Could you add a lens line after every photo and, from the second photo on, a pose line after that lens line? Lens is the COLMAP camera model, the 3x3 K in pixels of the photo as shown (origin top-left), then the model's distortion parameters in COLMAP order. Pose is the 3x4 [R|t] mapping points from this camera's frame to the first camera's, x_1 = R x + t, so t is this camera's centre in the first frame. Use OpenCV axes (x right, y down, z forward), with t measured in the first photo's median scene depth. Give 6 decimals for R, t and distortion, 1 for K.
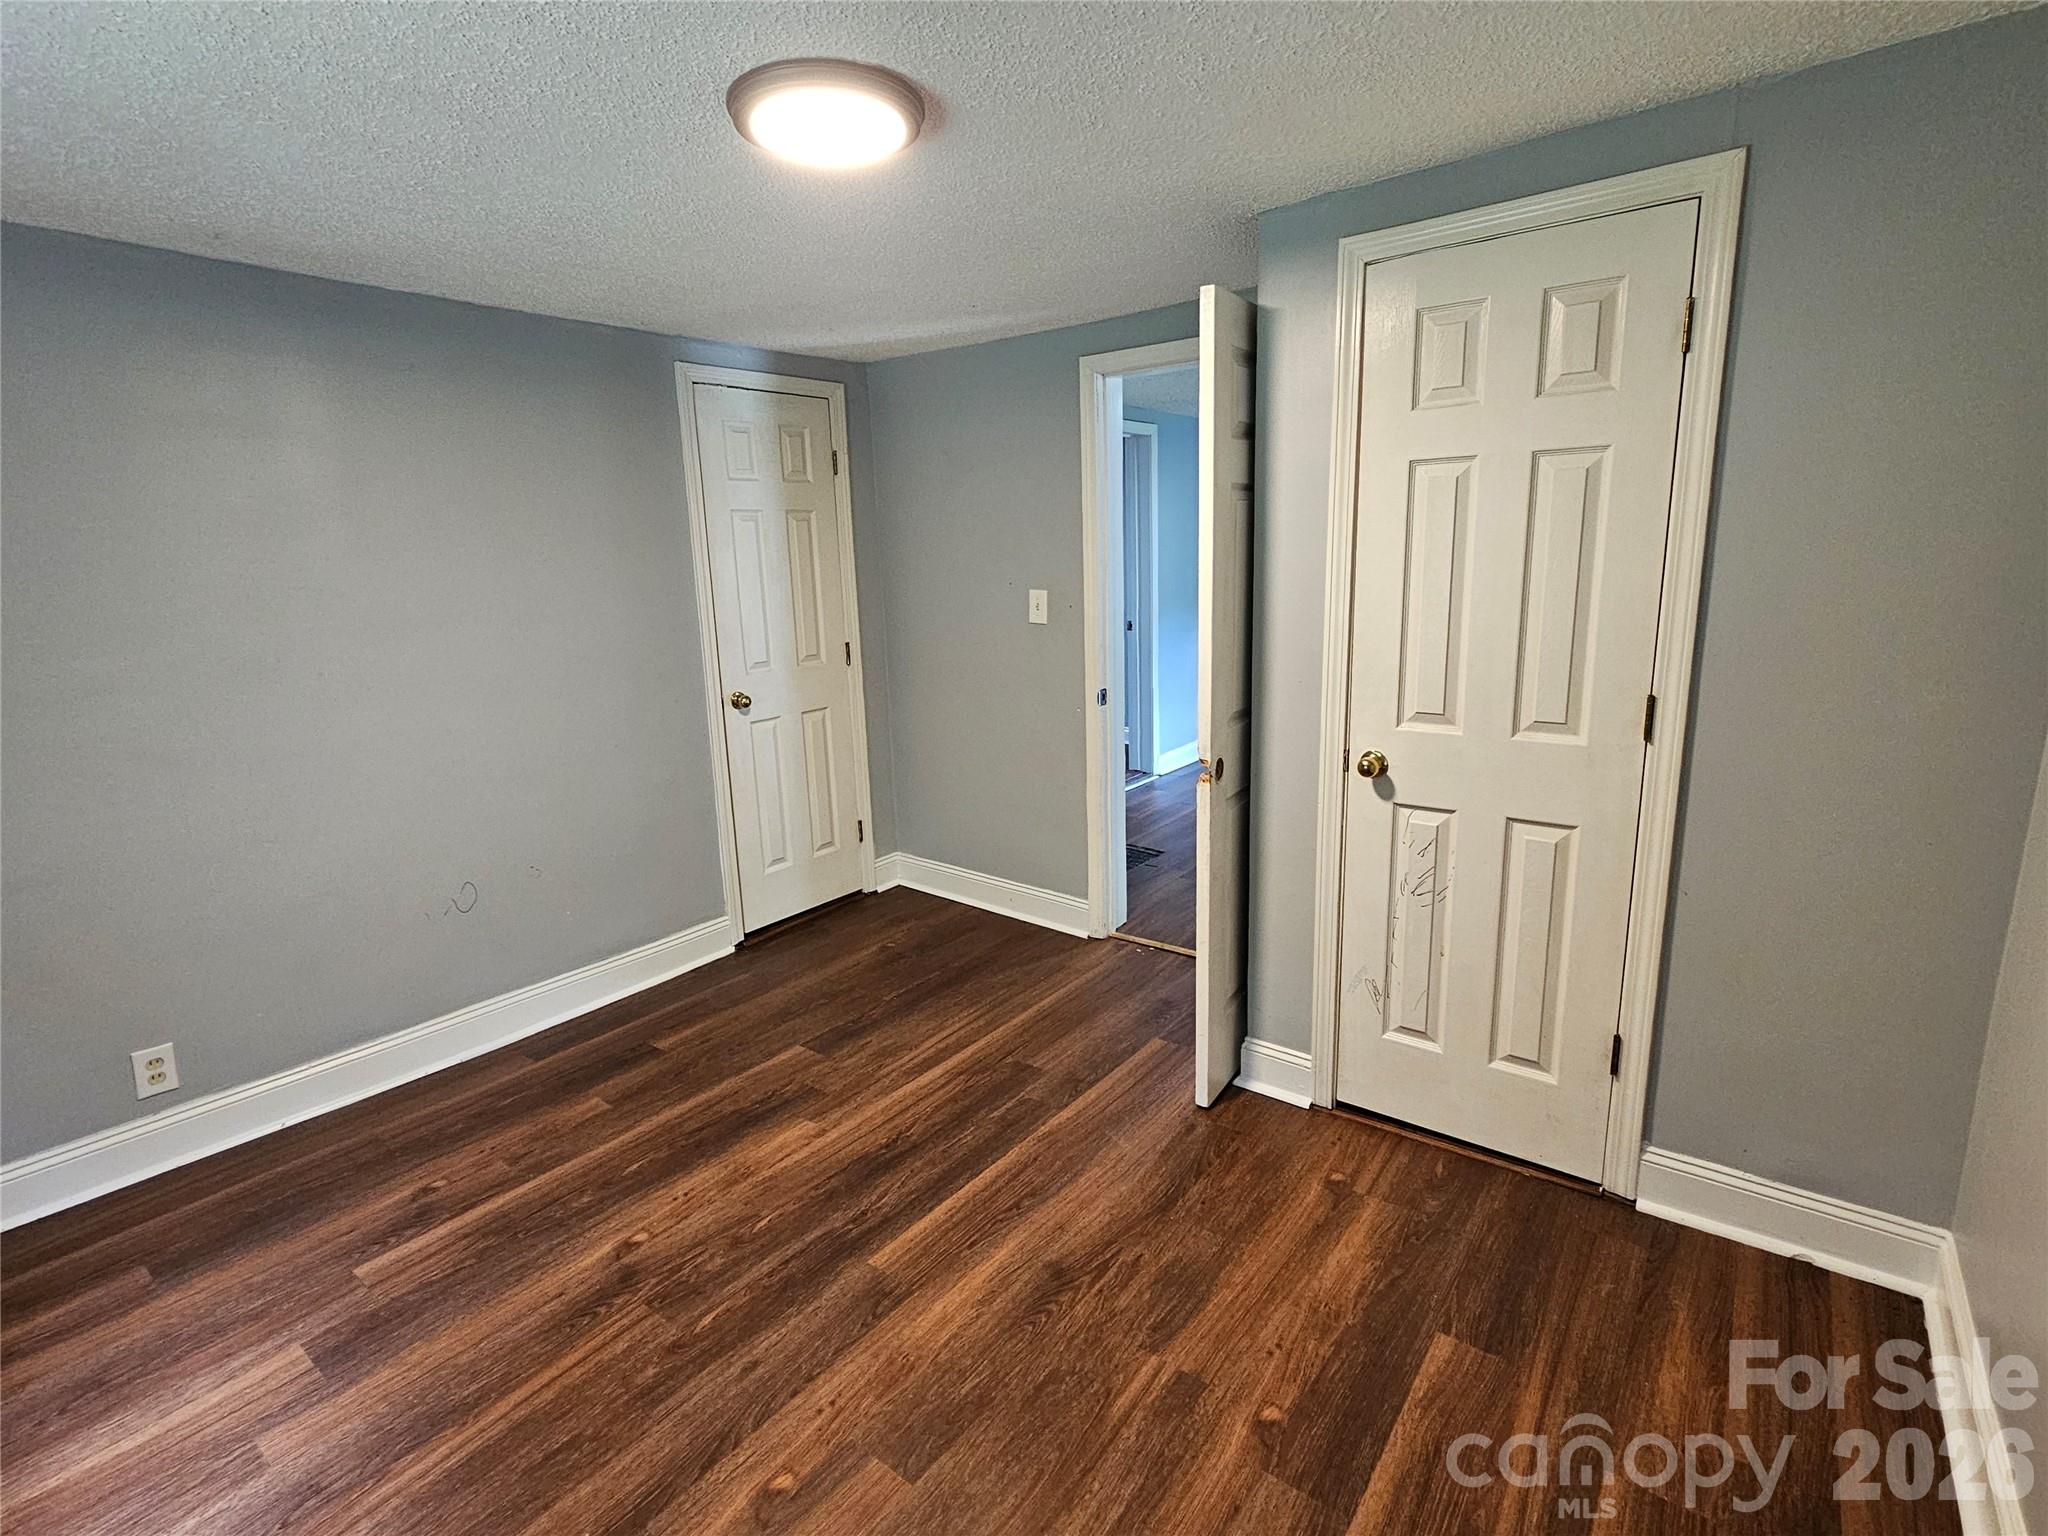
lens RADIAL K [[986.0, 0, 1025.6], [0, 986.0, 755.5], [0, 0, 1]] dist [-0.002760, 0.000473]
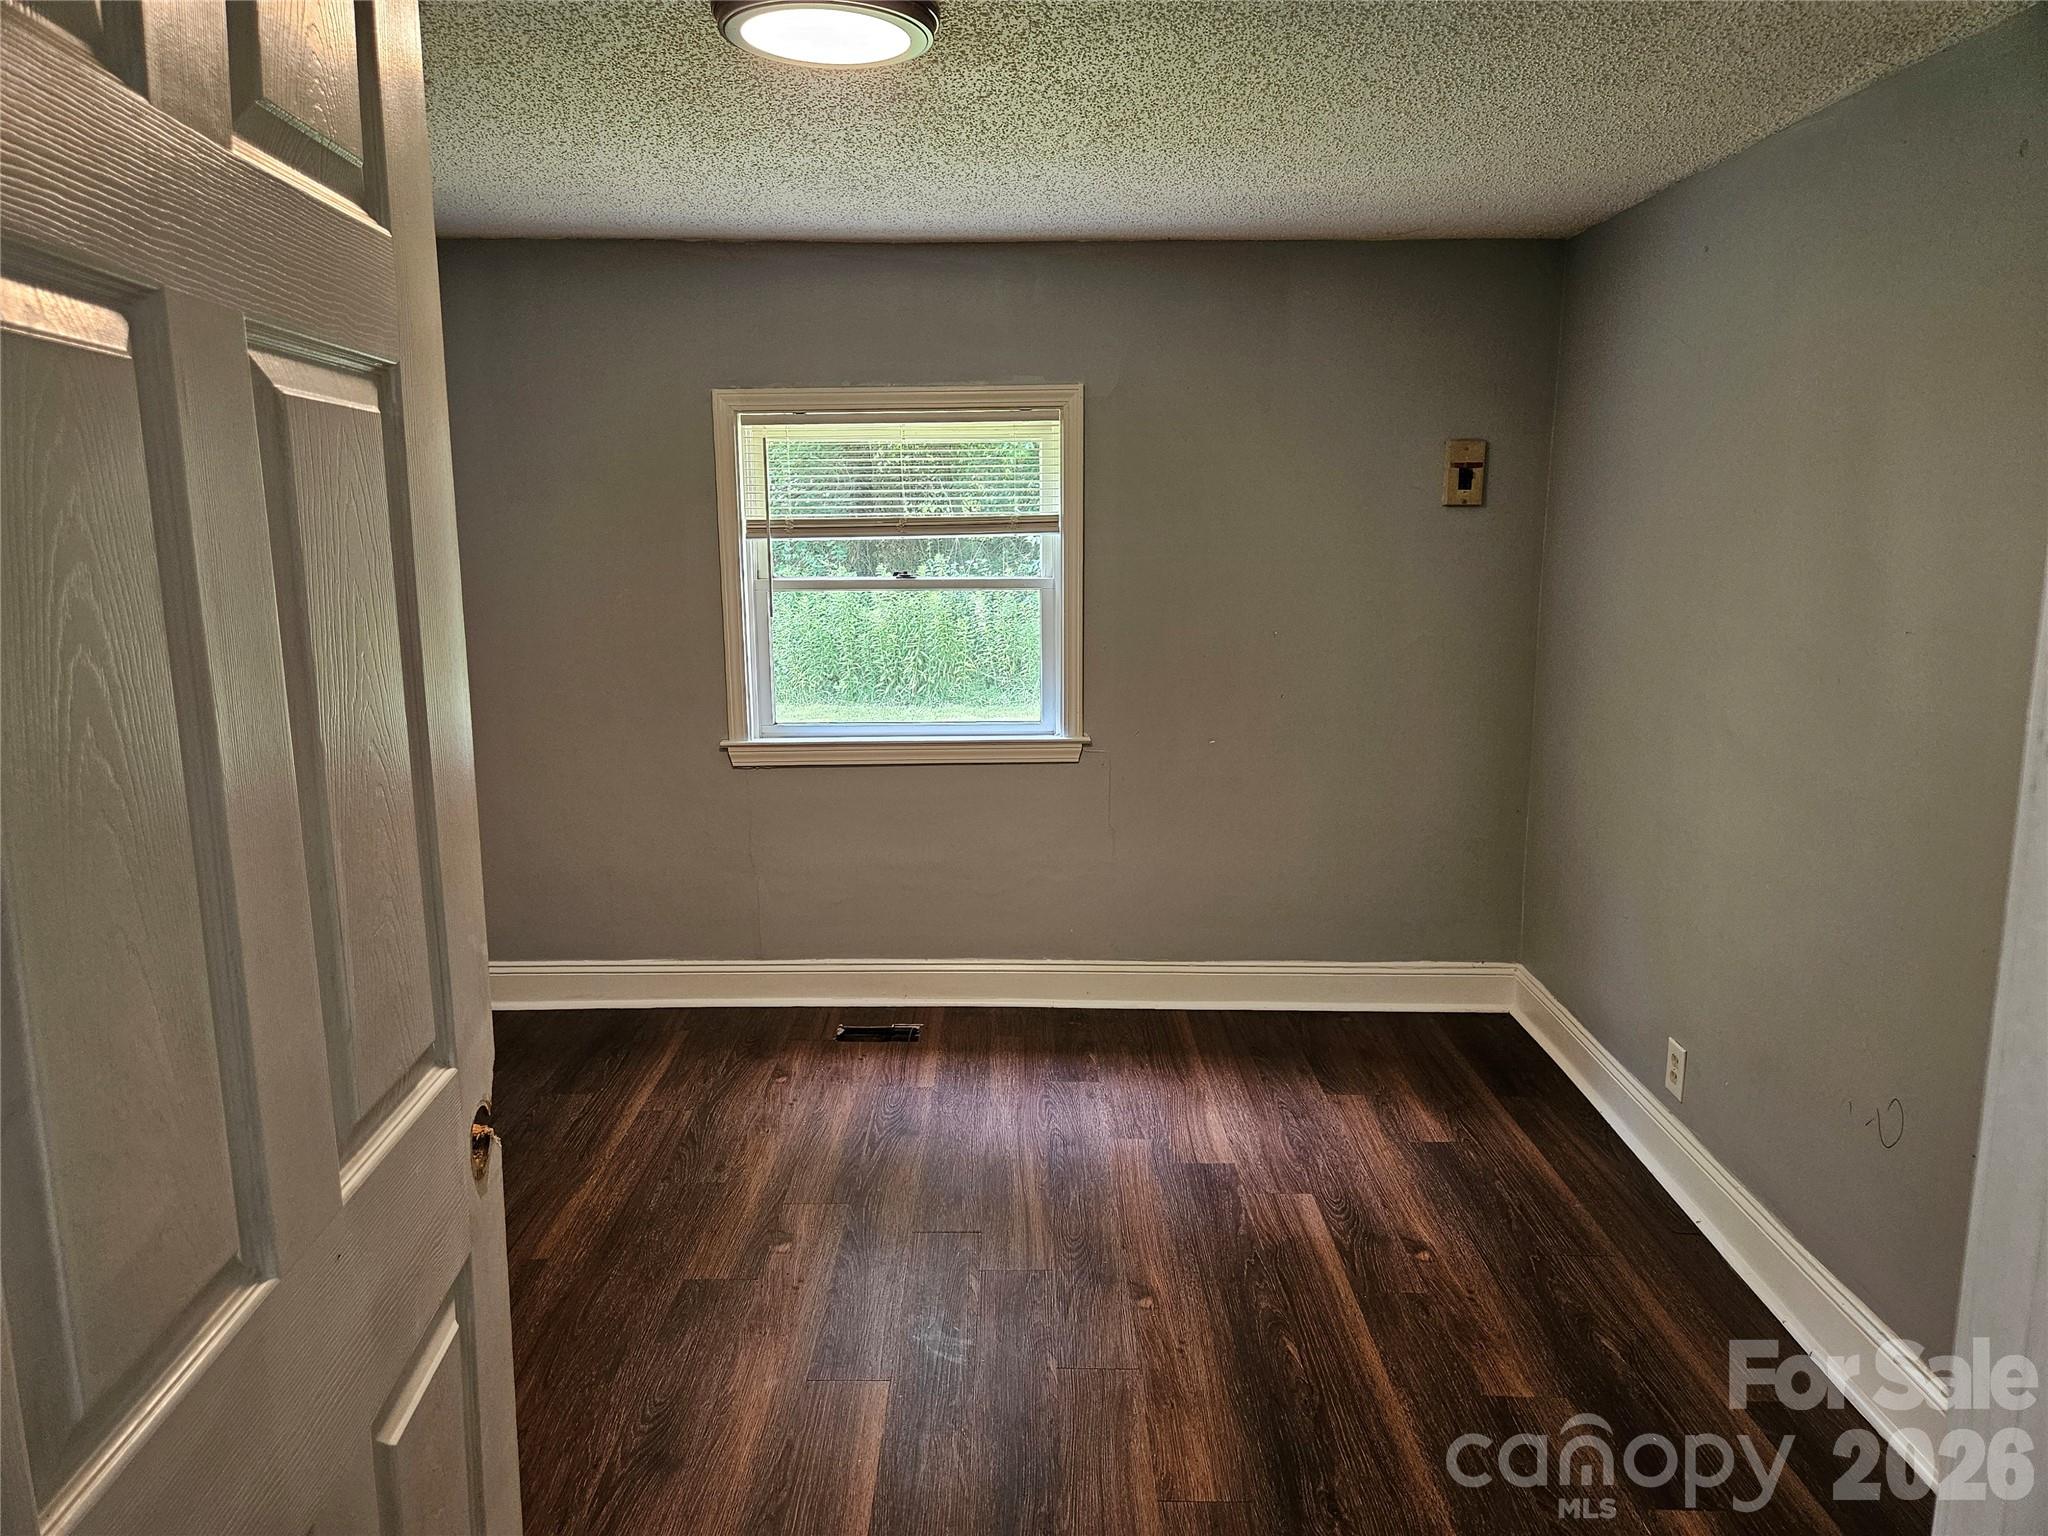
lens RADIAL K [[1369.0, 0, 1024.2], [0, 1369.0, 762.1], [0, 0, 1]] dist [0.059534, -0.045387]
pose [[-0.793648, 0.136928, -0.592767, 0.378902], [-0.102018, 0.930592, 0.351555, -0.402586], [0.599762, 0.339484, -0.724594, 1.783954]]
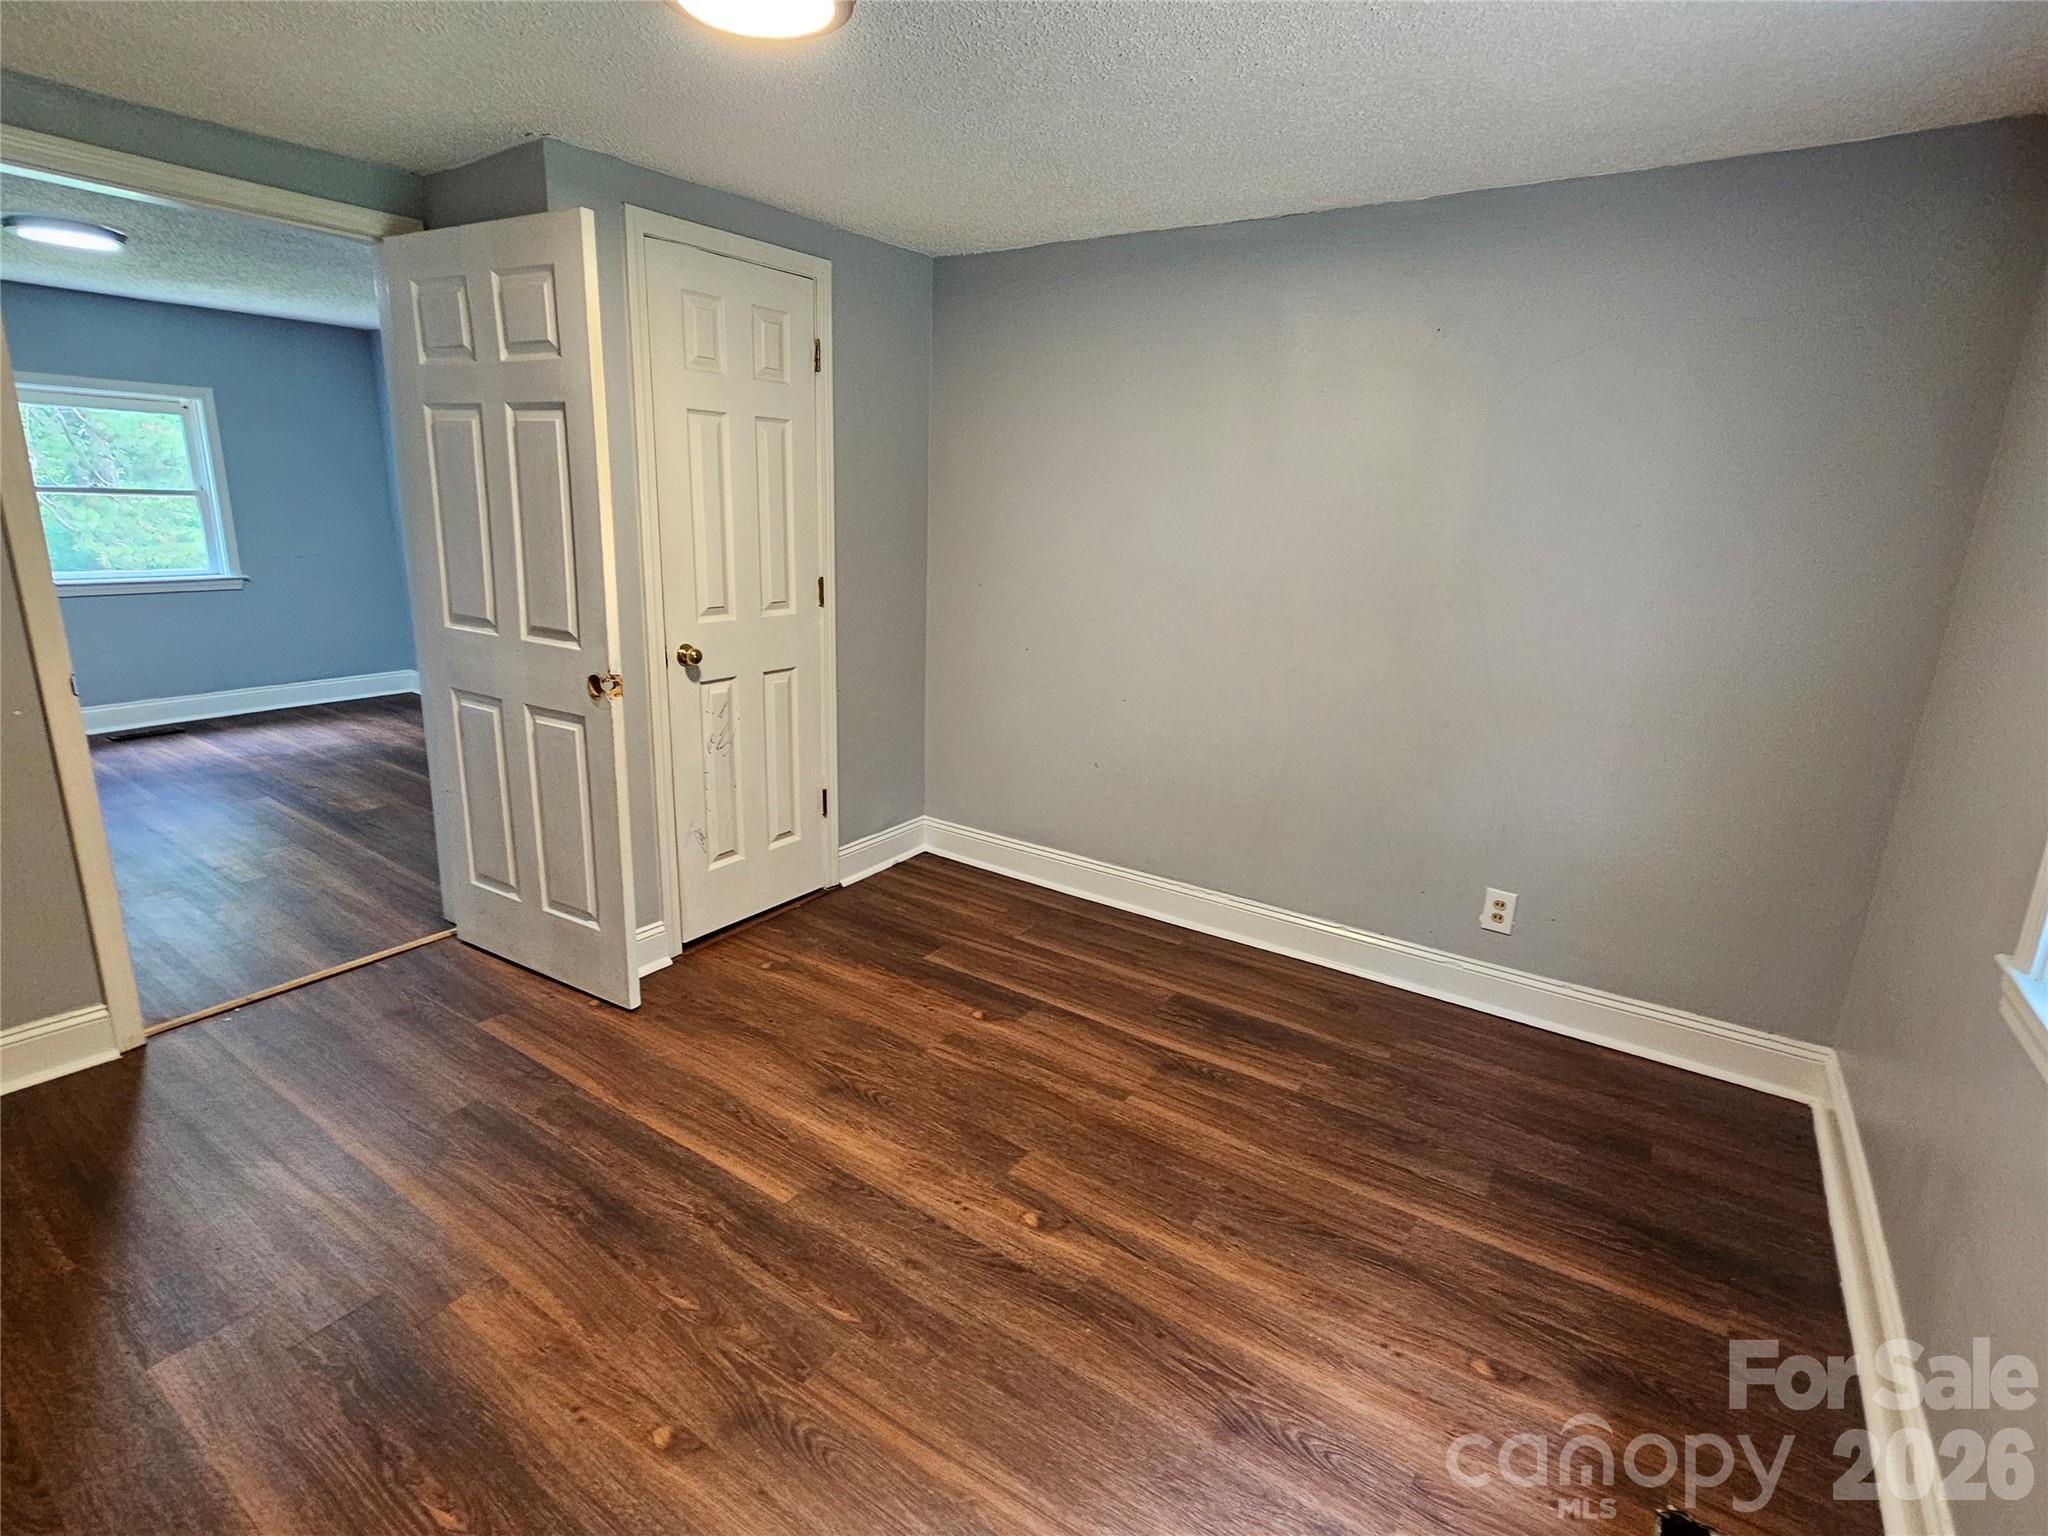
lens RADIAL K [[986.0, 0, 1020.9], [0, 986.0, 760.5], [0, 0, 1]] dist [-0.002760, 0.000473]
pose [[-0.051617, -0.230405, 0.971725, -1.047326], [0.176604, 0.955581, 0.235958, -0.095542], [-0.982928, 0.183790, -0.008634, 0.718098]]
